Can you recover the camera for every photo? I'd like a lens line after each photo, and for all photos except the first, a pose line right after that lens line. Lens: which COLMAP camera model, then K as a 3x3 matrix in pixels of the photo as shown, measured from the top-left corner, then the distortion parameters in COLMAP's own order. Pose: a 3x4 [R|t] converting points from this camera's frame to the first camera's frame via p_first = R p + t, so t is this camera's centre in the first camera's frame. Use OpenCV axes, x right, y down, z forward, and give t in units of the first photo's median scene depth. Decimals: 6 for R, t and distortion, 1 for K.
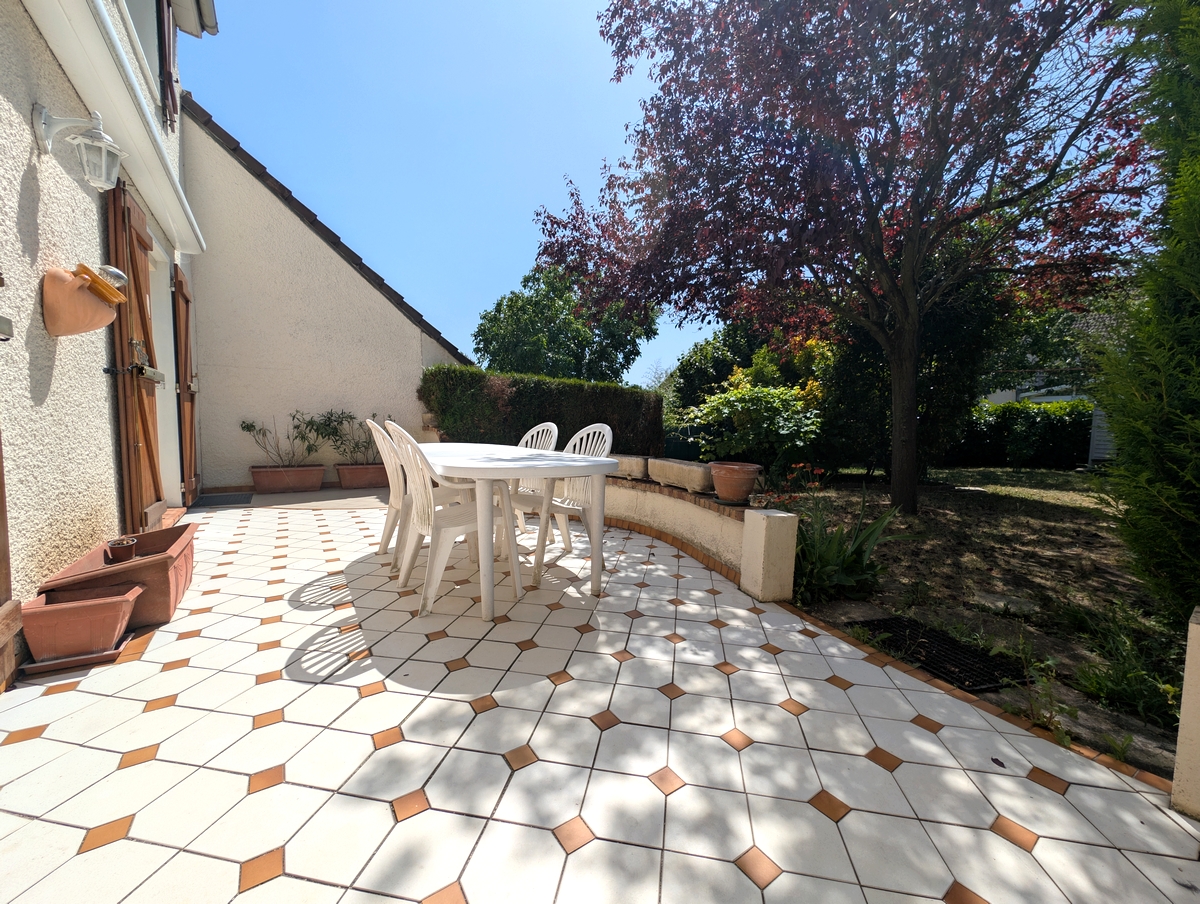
lens RADIAL K [[447.7, 0, 605.2], [0, 447.7, 451.4], [0, 0, 1]] dist [0.001448, -0.000035]
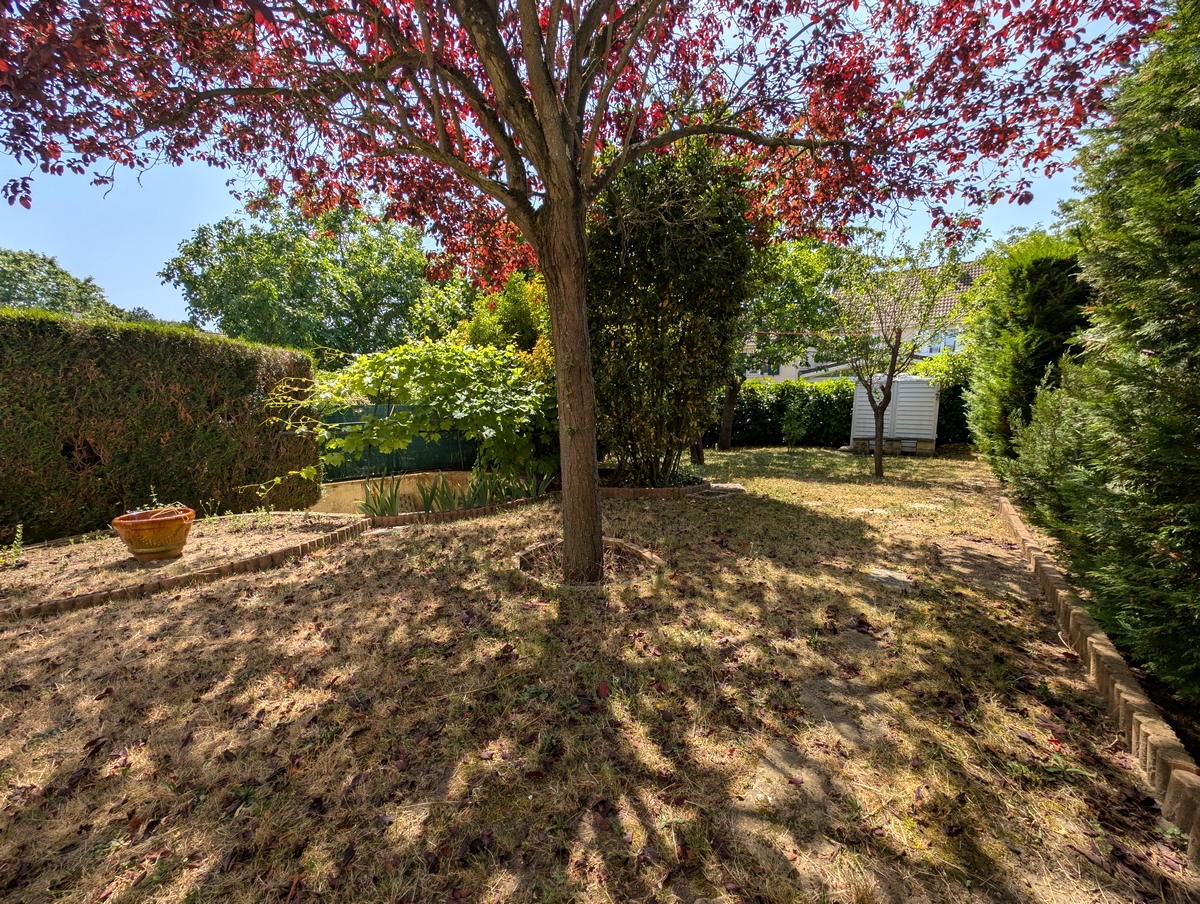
lens RADIAL K [[447.7, 0, 594.1], [0, 447.7, 448.4], [0, 0, 1]] dist [0.001448, -0.000035]
pose [[0.954354, -0.029474, 0.297221, 0.337172], [0.017192, 0.998890, 0.043852, -0.018186], [-0.298184, -0.036740, 0.953801, 0.311202]]
